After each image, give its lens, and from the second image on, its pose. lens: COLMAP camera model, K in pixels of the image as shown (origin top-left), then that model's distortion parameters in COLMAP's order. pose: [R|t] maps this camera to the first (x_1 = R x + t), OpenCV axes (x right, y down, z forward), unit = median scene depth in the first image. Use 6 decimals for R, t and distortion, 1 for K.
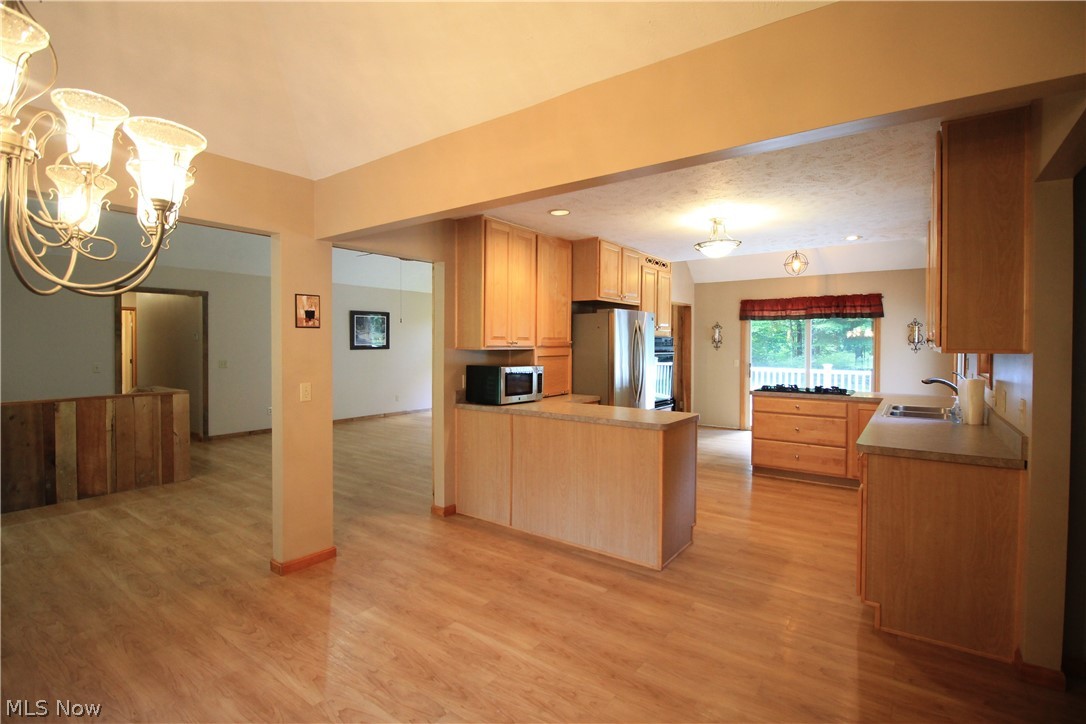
lens RADIAL K [[509.5, 0, 543.1], [0, 509.5, 352.7], [0, 0, 1]] dist [0.000689, -0.013746]
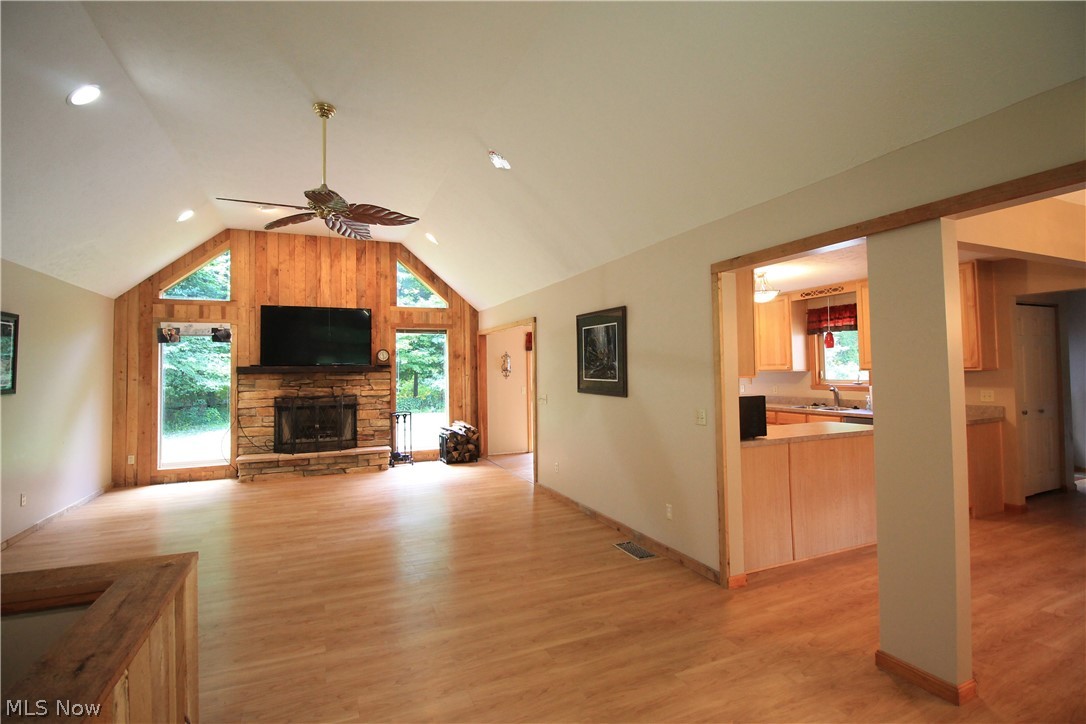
lens RADIAL K [[509.5, 0, 543.1], [0, 509.5, 352.7], [0, 0, 1]] dist [0.000689, -0.013746]
pose [[0.500696, 0.020279, 0.865385, -0.921012], [0.033270, 0.998536, -0.042649, -0.020354], [-0.864983, 0.050146, 0.499289, 0.740145]]
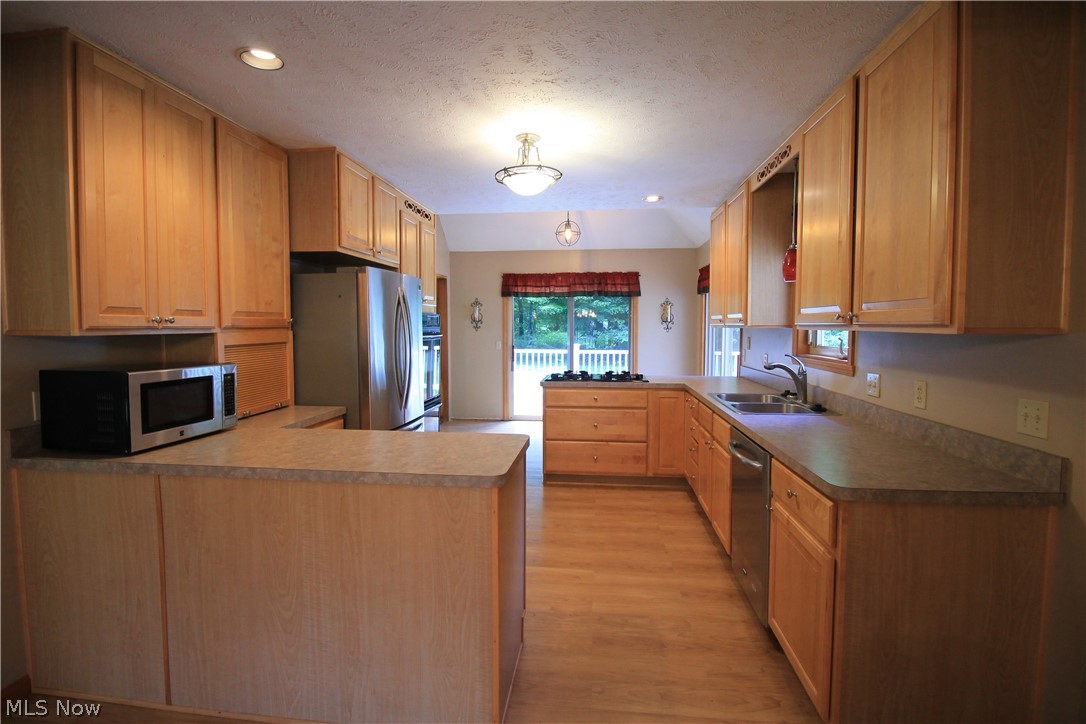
lens RADIAL K [[509.5, 0, 543.1], [0, 509.5, 352.7], [0, 0, 1]] dist [0.000689, -0.013746]
pose [[0.866385, -0.030236, 0.498460, 0.012610], [0.011425, 0.999104, 0.040746, -0.003672], [-0.499246, -0.029607, 0.865955, 0.346831]]
